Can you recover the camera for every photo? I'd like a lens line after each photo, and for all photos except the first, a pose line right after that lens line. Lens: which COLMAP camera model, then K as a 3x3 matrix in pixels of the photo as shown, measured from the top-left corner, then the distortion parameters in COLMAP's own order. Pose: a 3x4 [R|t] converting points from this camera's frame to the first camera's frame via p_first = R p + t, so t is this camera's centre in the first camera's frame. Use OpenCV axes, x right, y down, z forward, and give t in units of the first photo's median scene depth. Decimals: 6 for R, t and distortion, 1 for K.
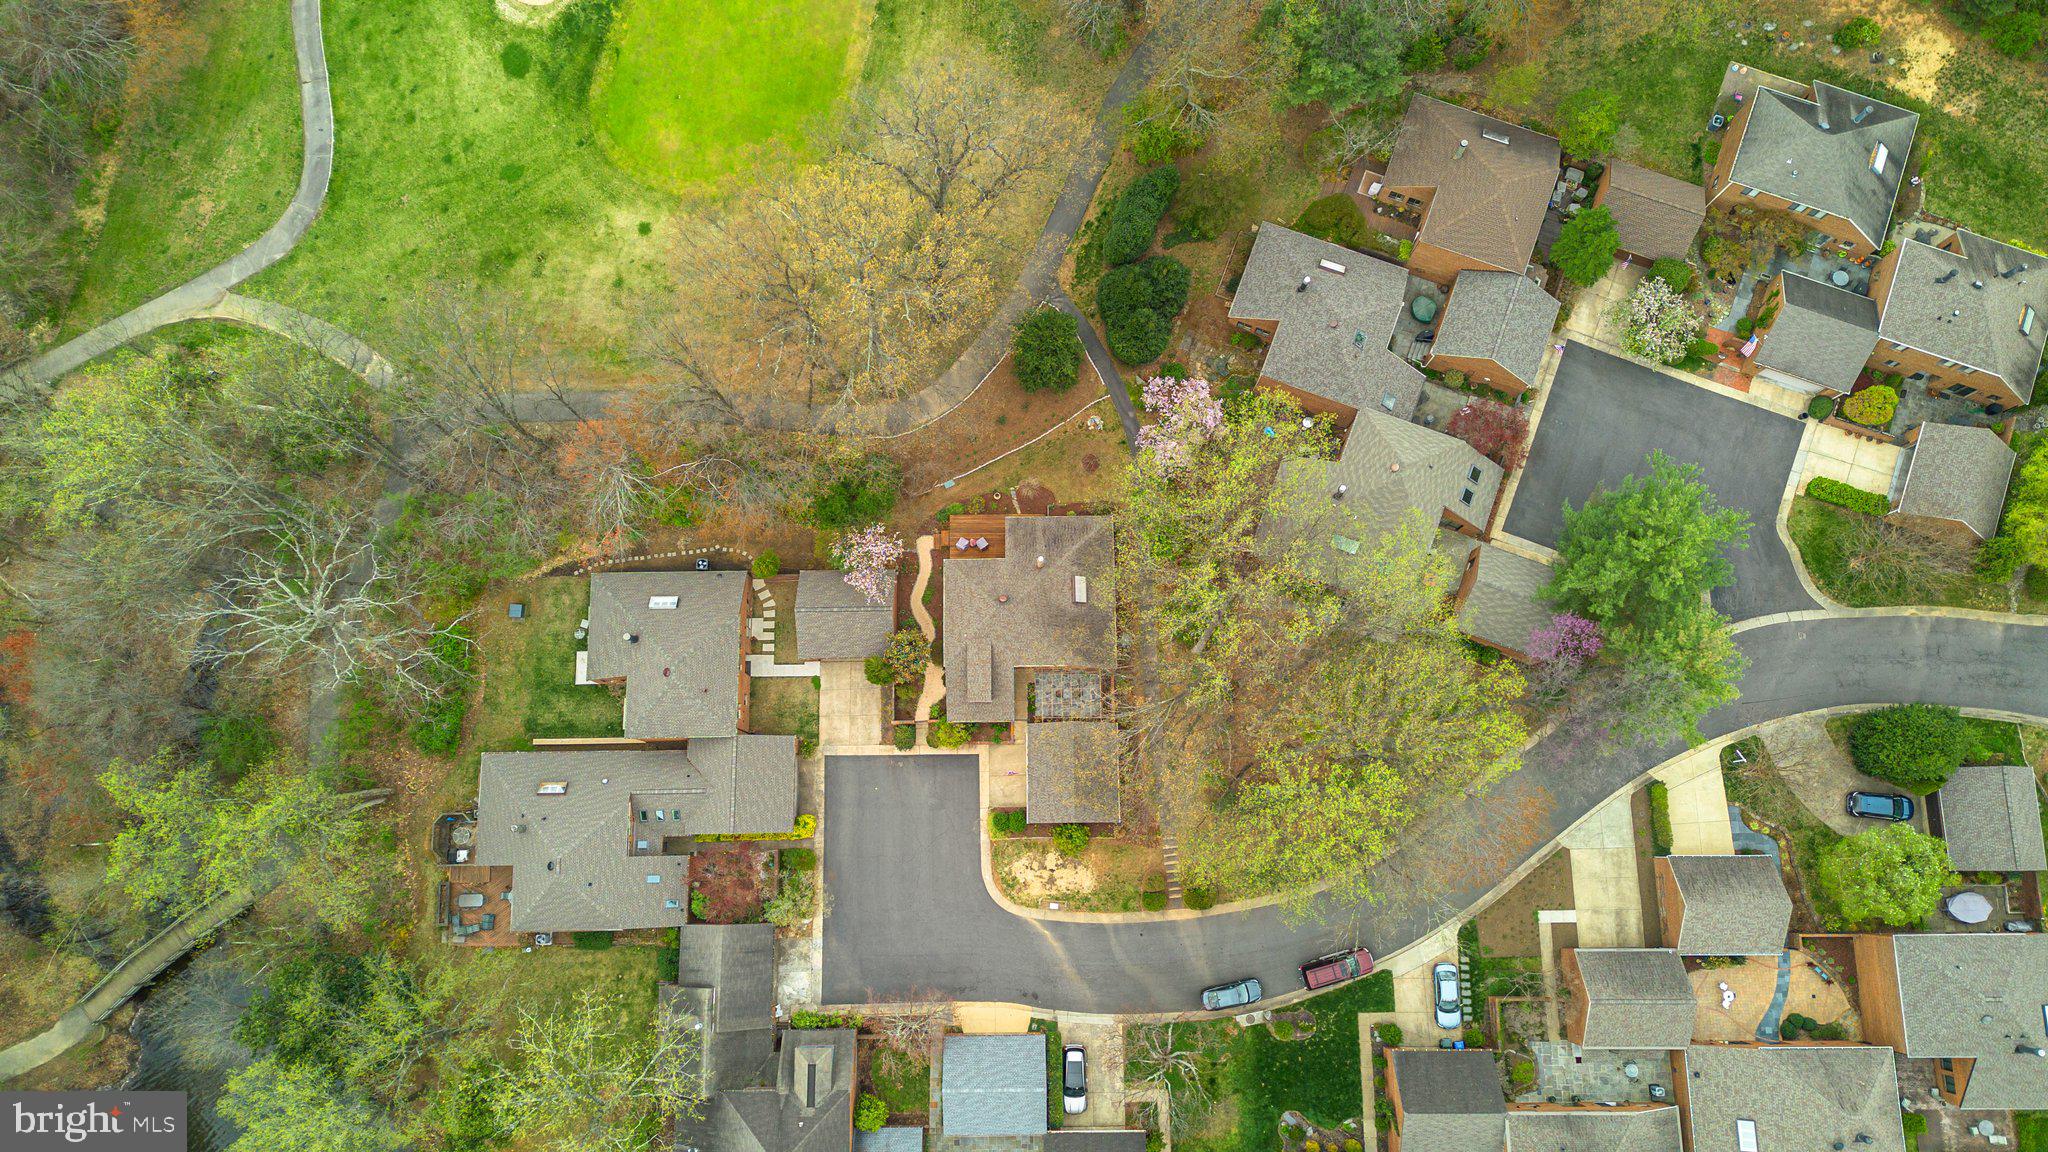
lens RADIAL K [[1447.1, 0, 1020.2], [0, 1447.1, 575.4], [0, 0, 1]] dist [0.067030, -0.065030]
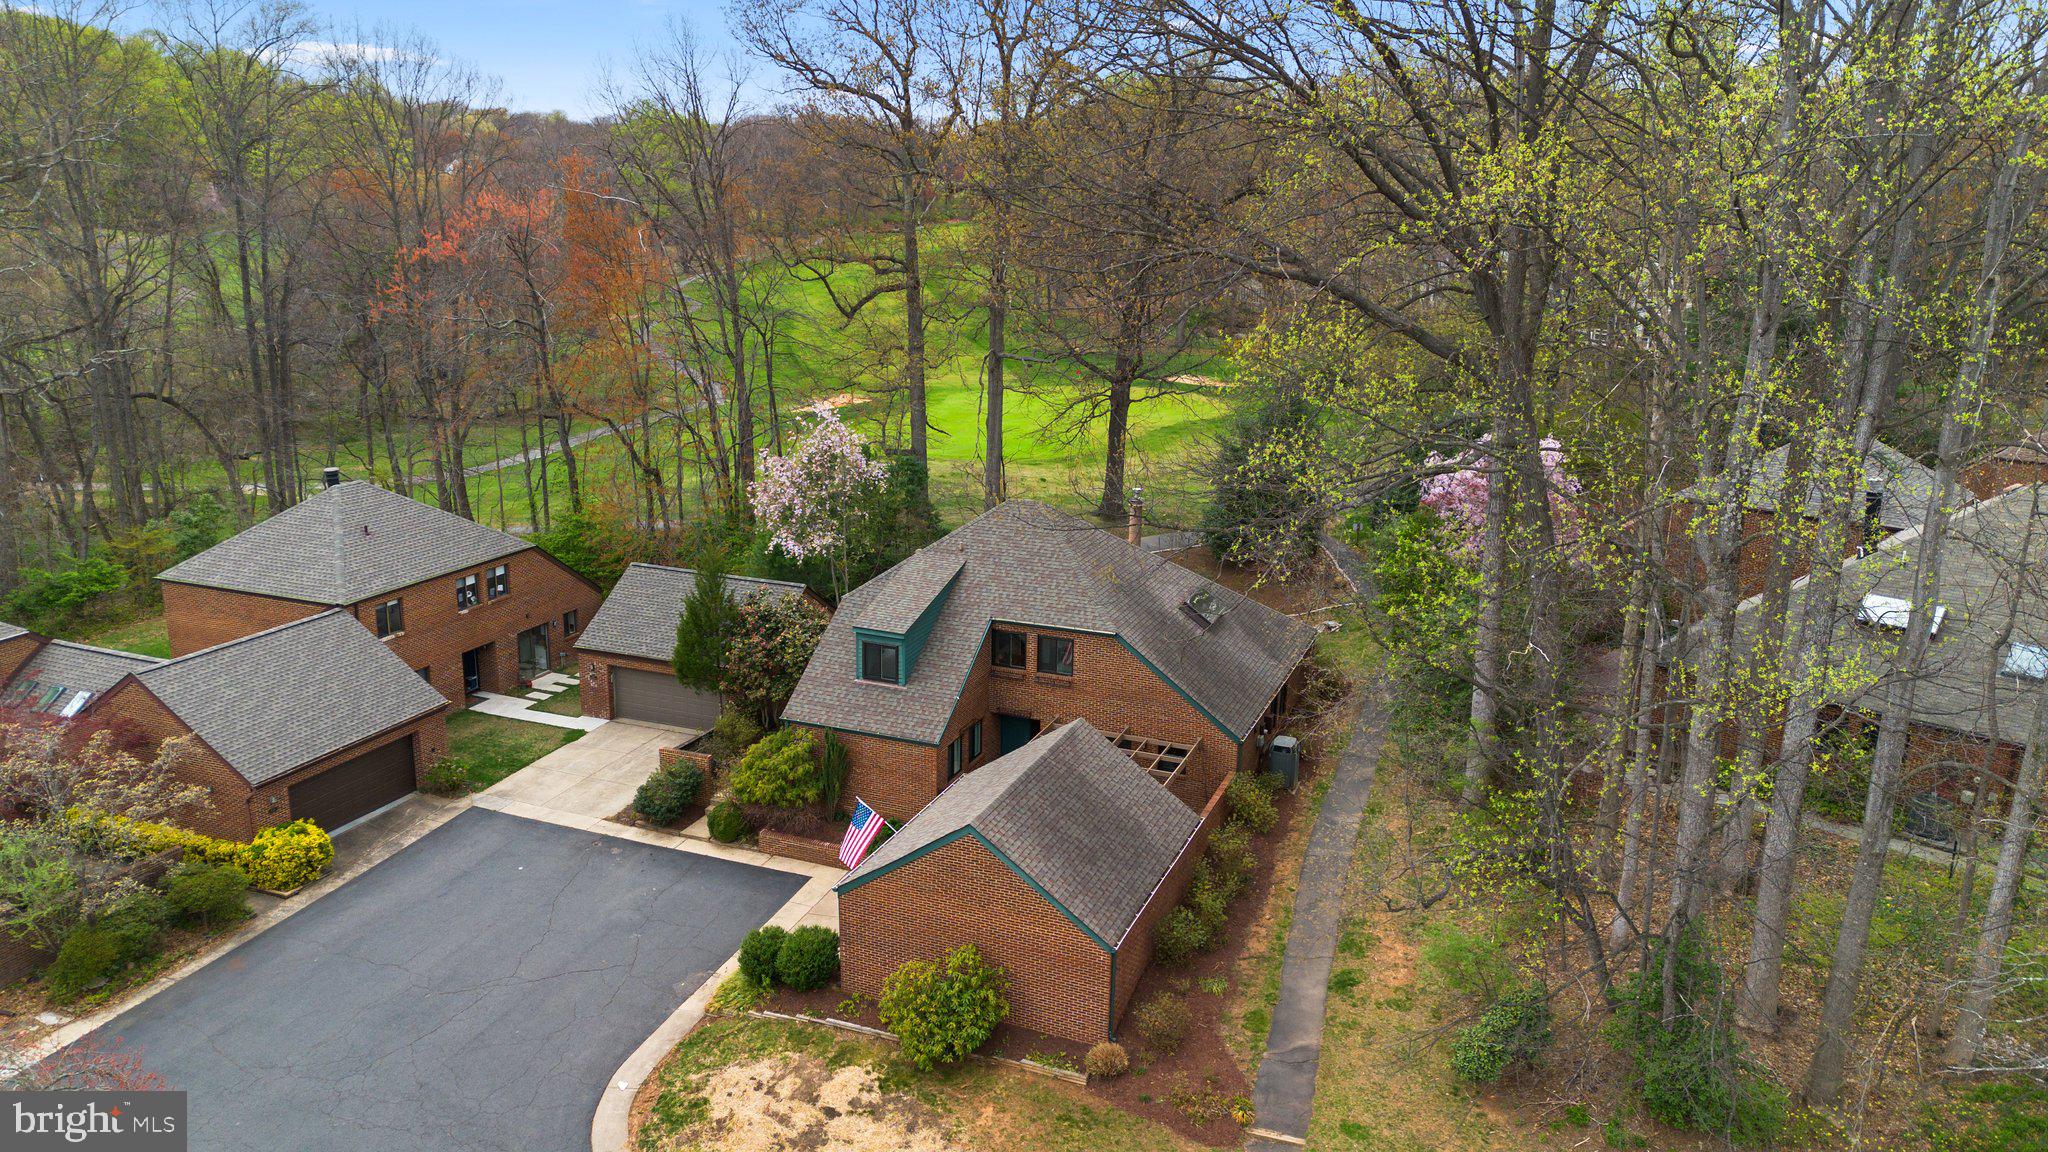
lens RADIAL K [[1495.6, 0, 1016.9], [0, 1495.6, 517.7], [0, 0, 1]] dist [0.031254, 0.004218]
pose [[0.919745, 0.107897, -0.377396, 0.150162], [-0.389502, 0.369823, -0.843516, 0.388377], [0.048556, 0.922816, 0.382169, 0.786220]]
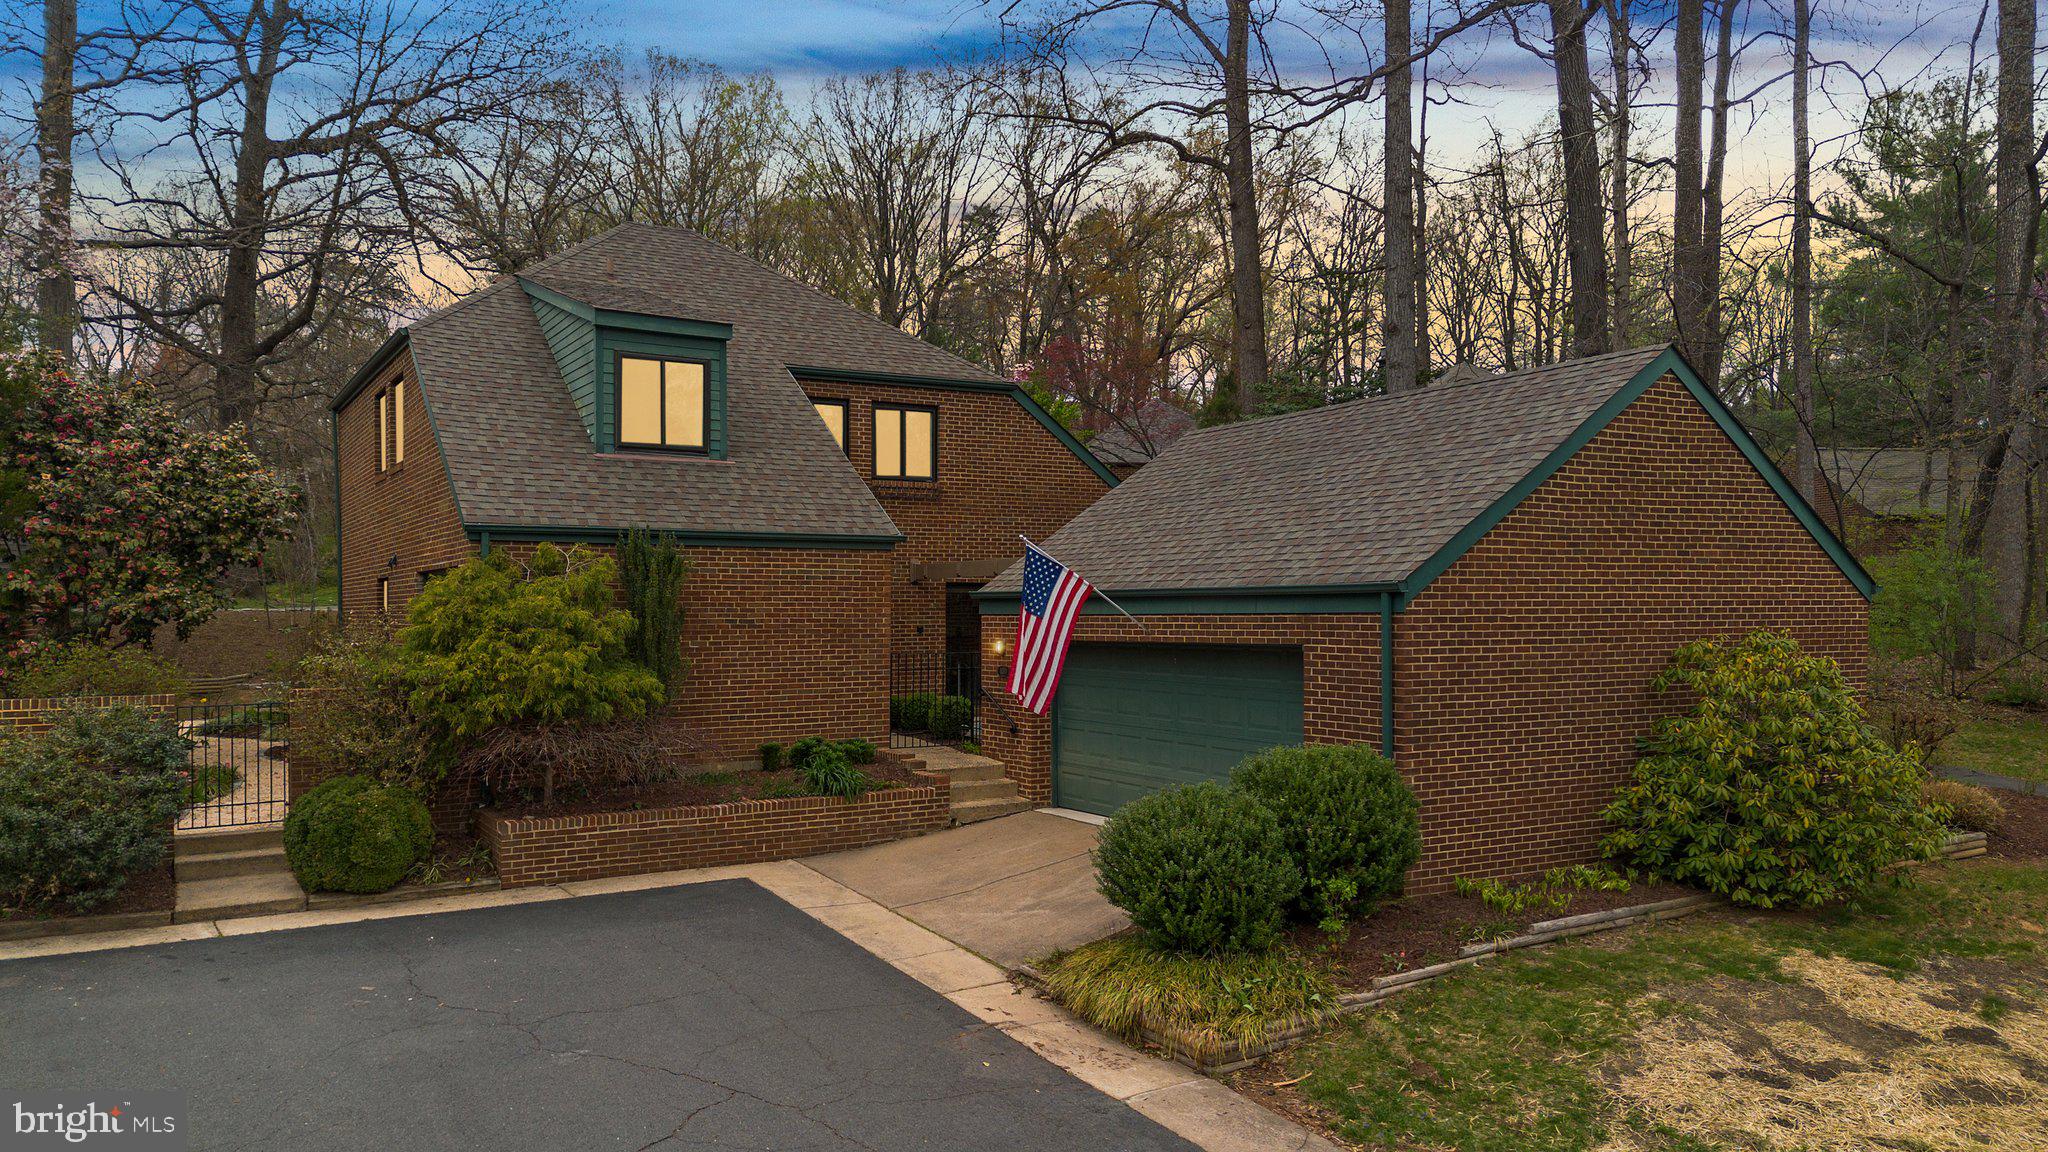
lens RADIAL K [[1466.3, 0, 979.3], [0, 1466.3, 651.8], [0, 0, 1]] dist [0.032972, -0.006623]
pose [[0.862731, 0.003166, 0.505653, -0.078527], [0.495264, 0.196470, -0.846235, 0.246099], [-0.102025, 0.980505, 0.167933, 0.965126]]
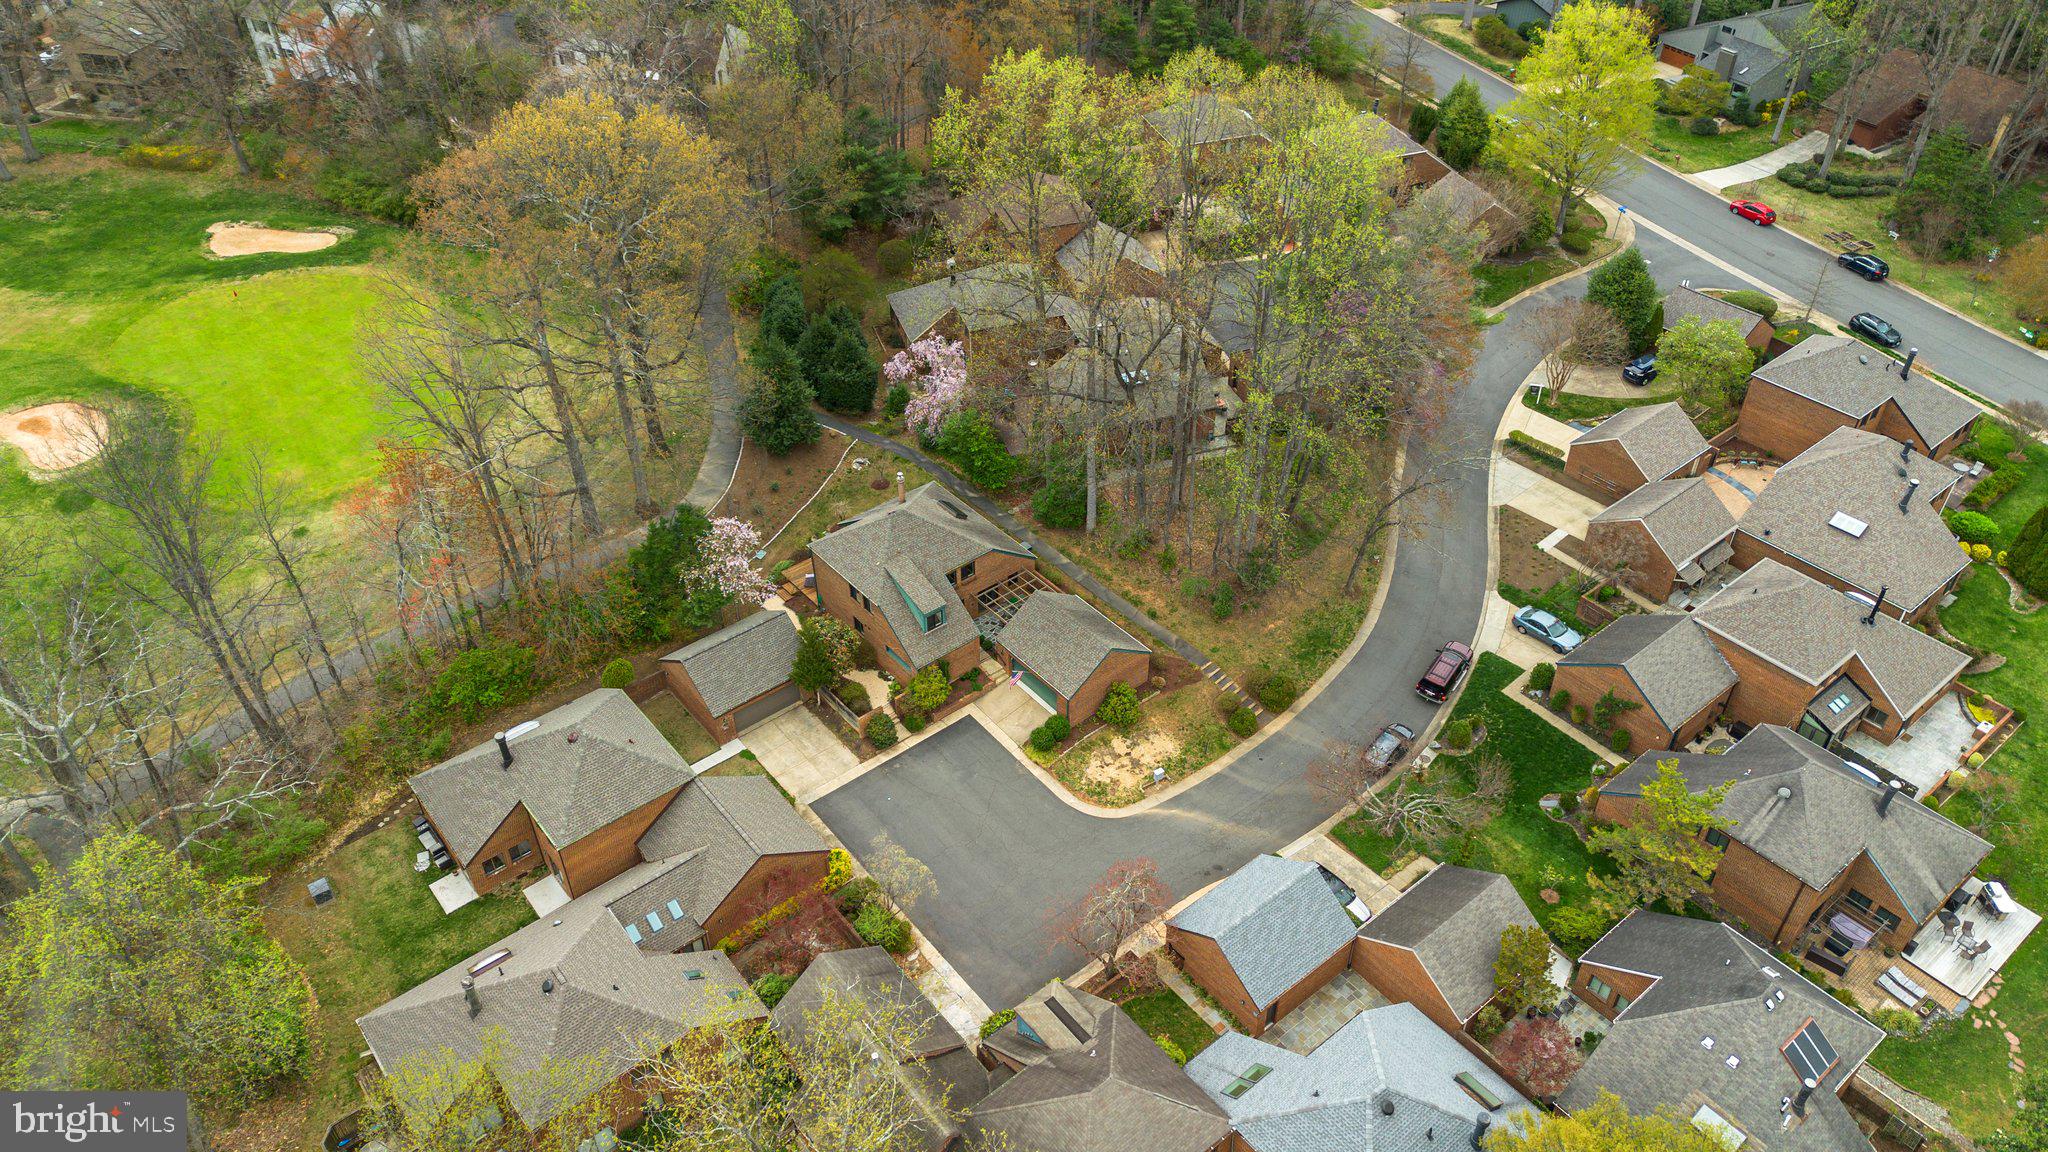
lens RADIAL K [[1447.1, 0, 1020.2], [0, 1447.1, 575.4], [0, 0, 1]] dist [0.067030, -0.065030]
pose [[0.783563, -0.390641, 0.483145, -0.373879], [0.611690, 0.621352, -0.489650, 0.497809], [-0.108925, 0.679207, 0.725819, 0.354829]]
